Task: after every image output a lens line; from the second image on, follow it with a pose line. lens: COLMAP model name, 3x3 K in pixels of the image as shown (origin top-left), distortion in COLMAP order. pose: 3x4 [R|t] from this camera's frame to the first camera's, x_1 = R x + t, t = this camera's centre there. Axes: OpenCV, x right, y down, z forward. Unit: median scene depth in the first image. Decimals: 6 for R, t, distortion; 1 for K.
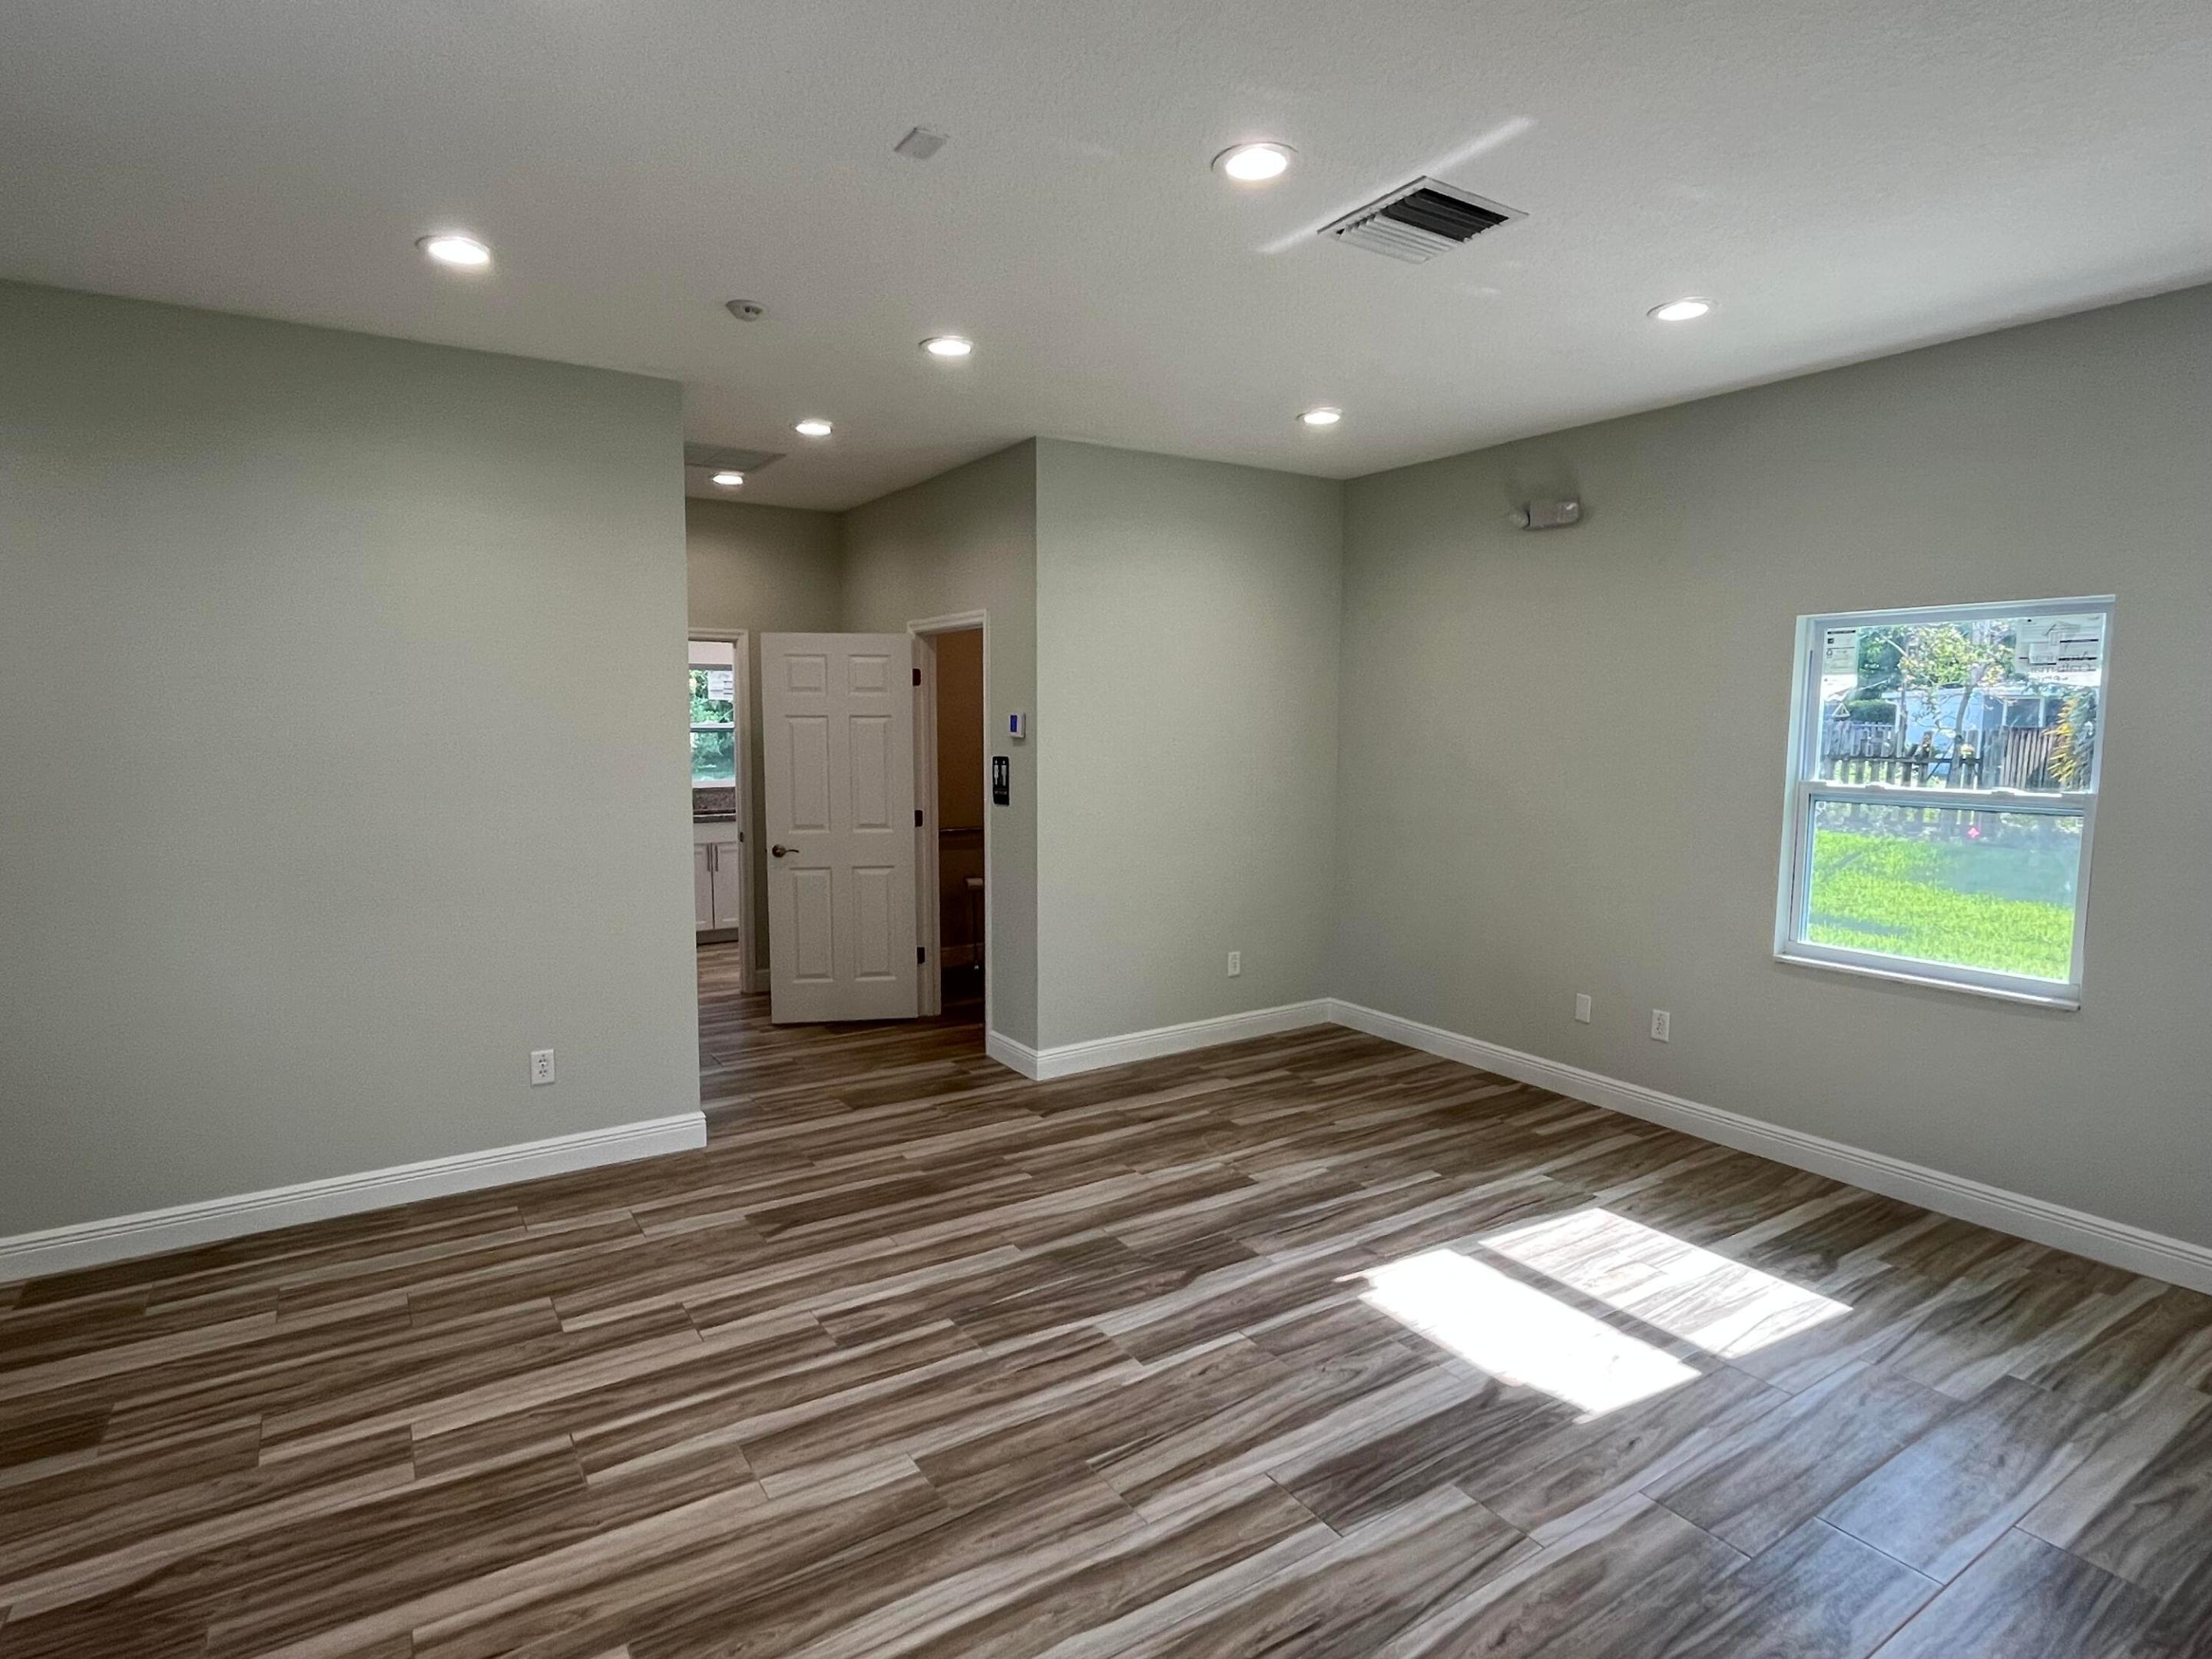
lens RADIAL K [[1176.0, 0, 1101.5], [0, 1176.0, 828.5], [0, 0, 1]] dist [-0.005649, 0.001455]
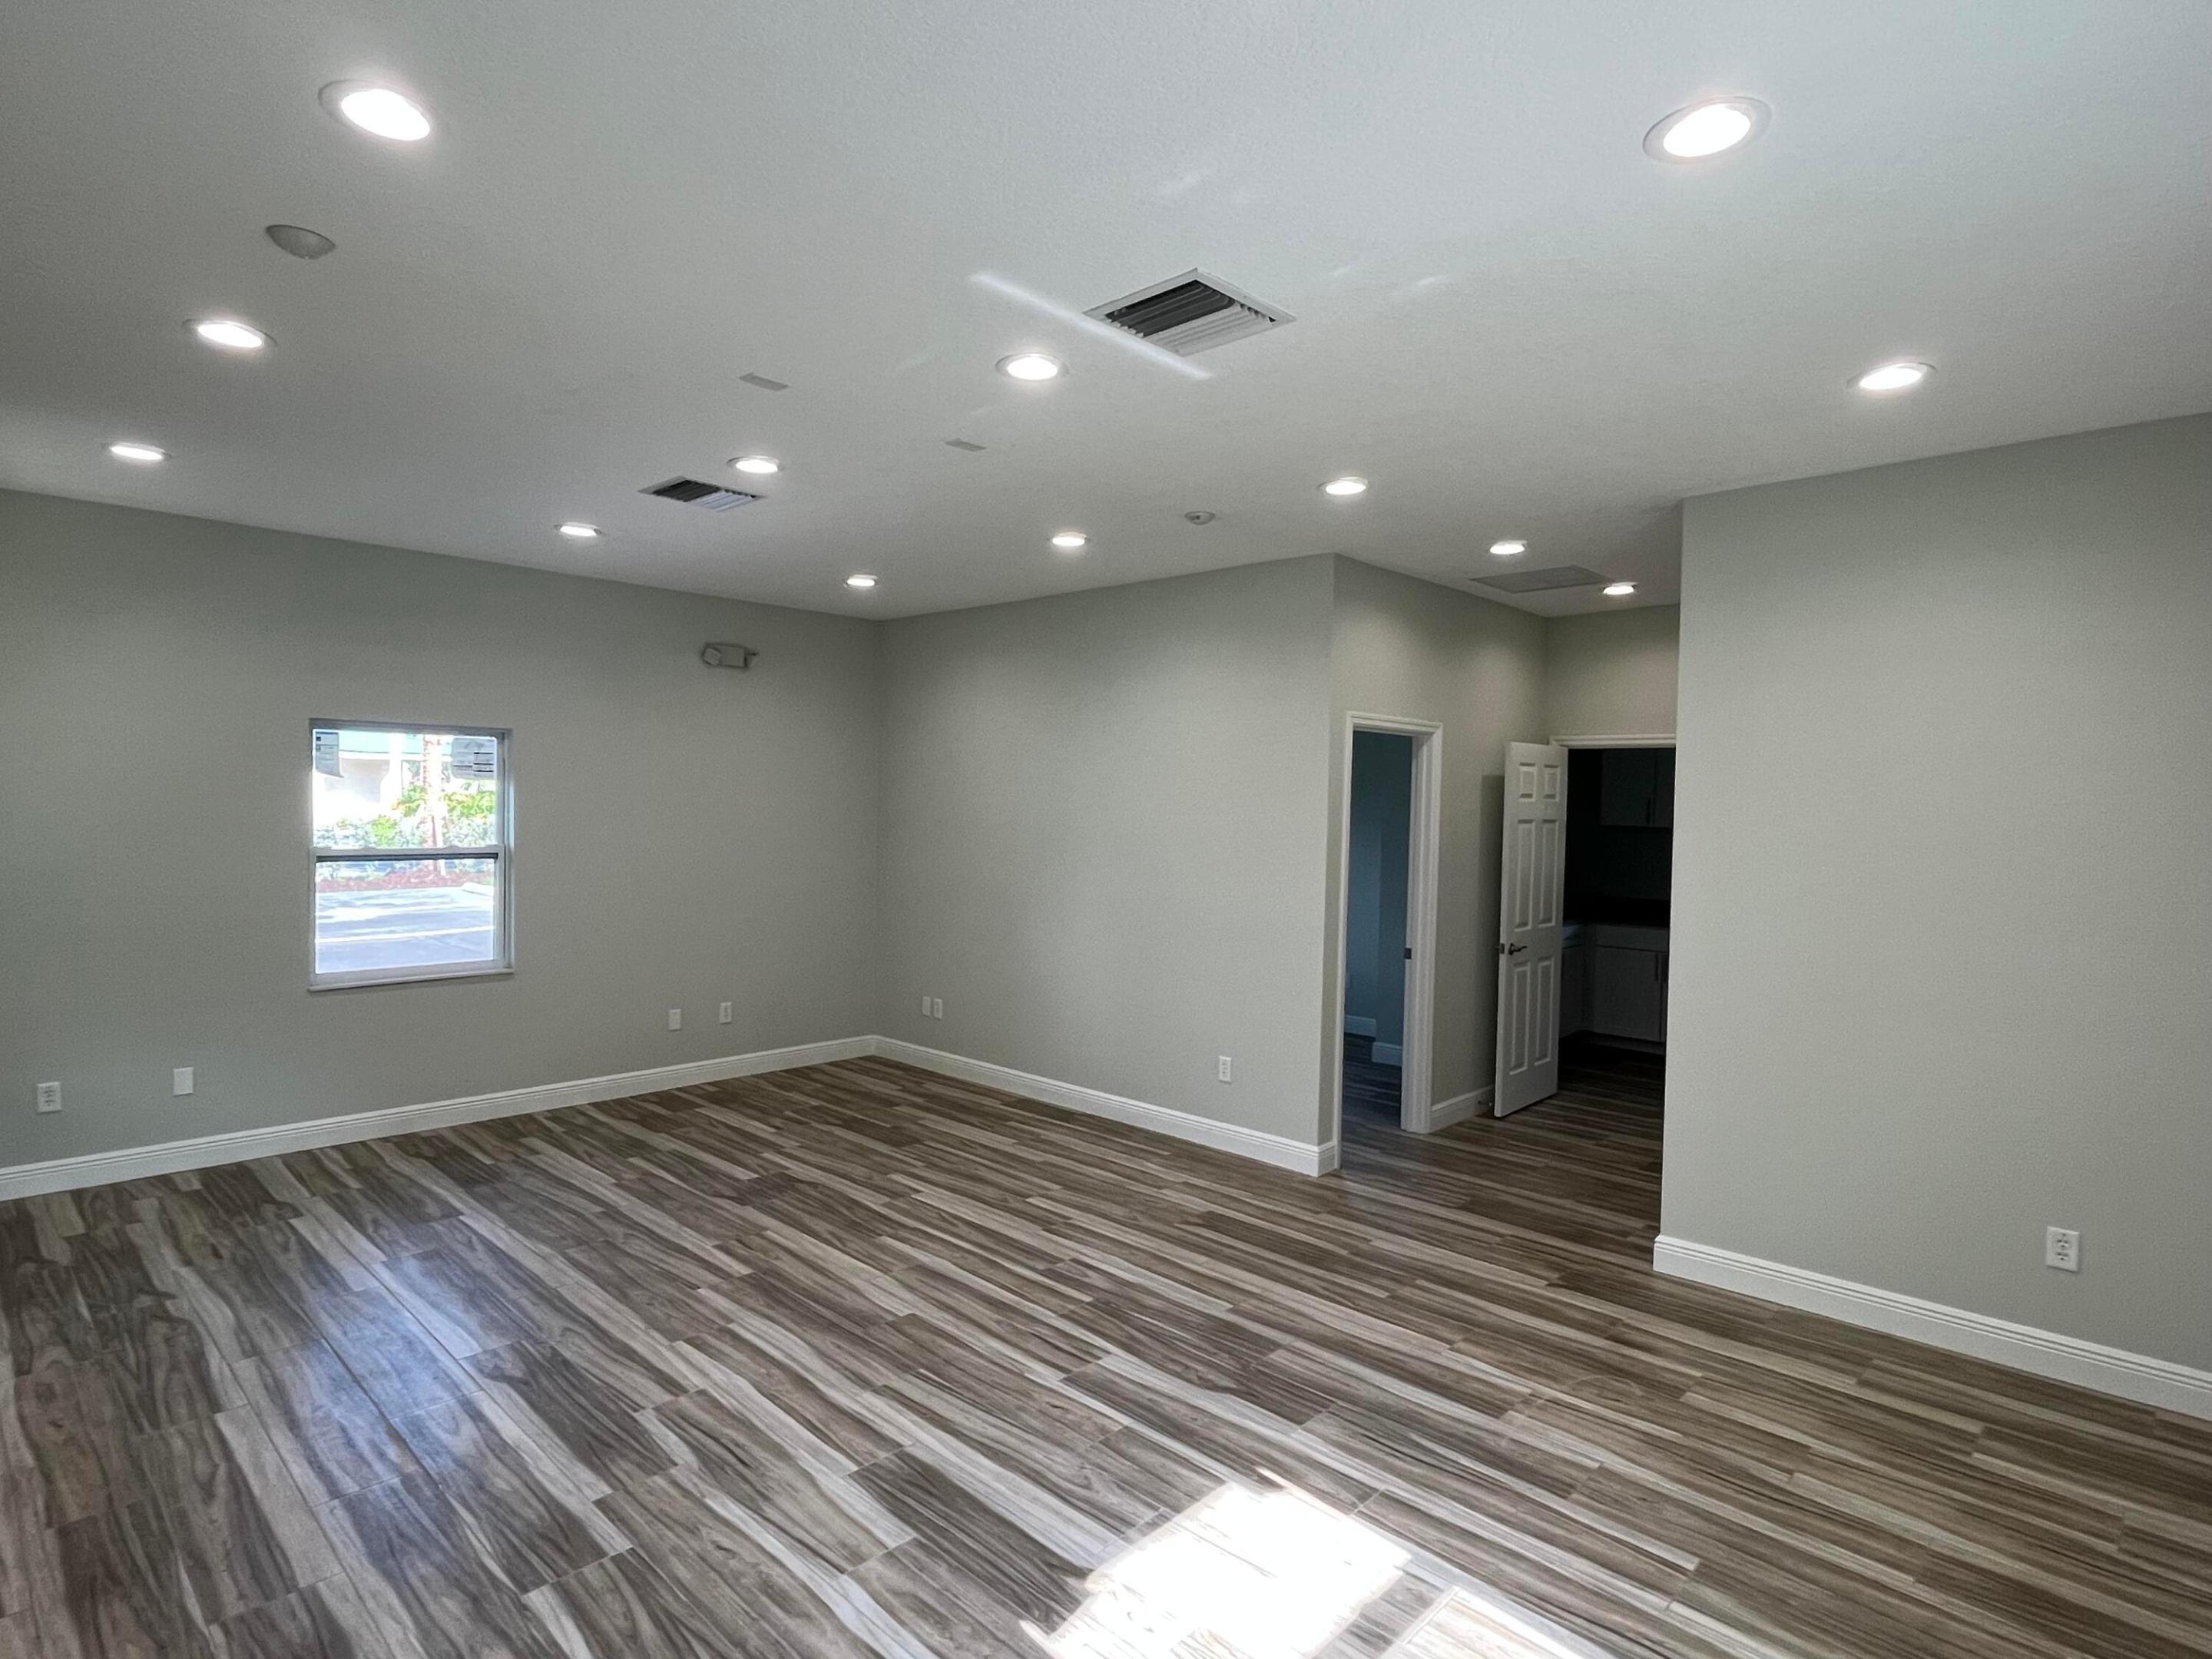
lens RADIAL K [[1176.0, 0, 1100.1], [0, 1176.0, 827.4], [0, 0, 1]] dist [-0.005649, 0.001455]
pose [[0.220857, 0.025591, -0.974970, 0.965056], [-0.113298, 0.993561, 0.000414, -0.072561], [0.968703, 0.110371, 0.222334, 0.605399]]
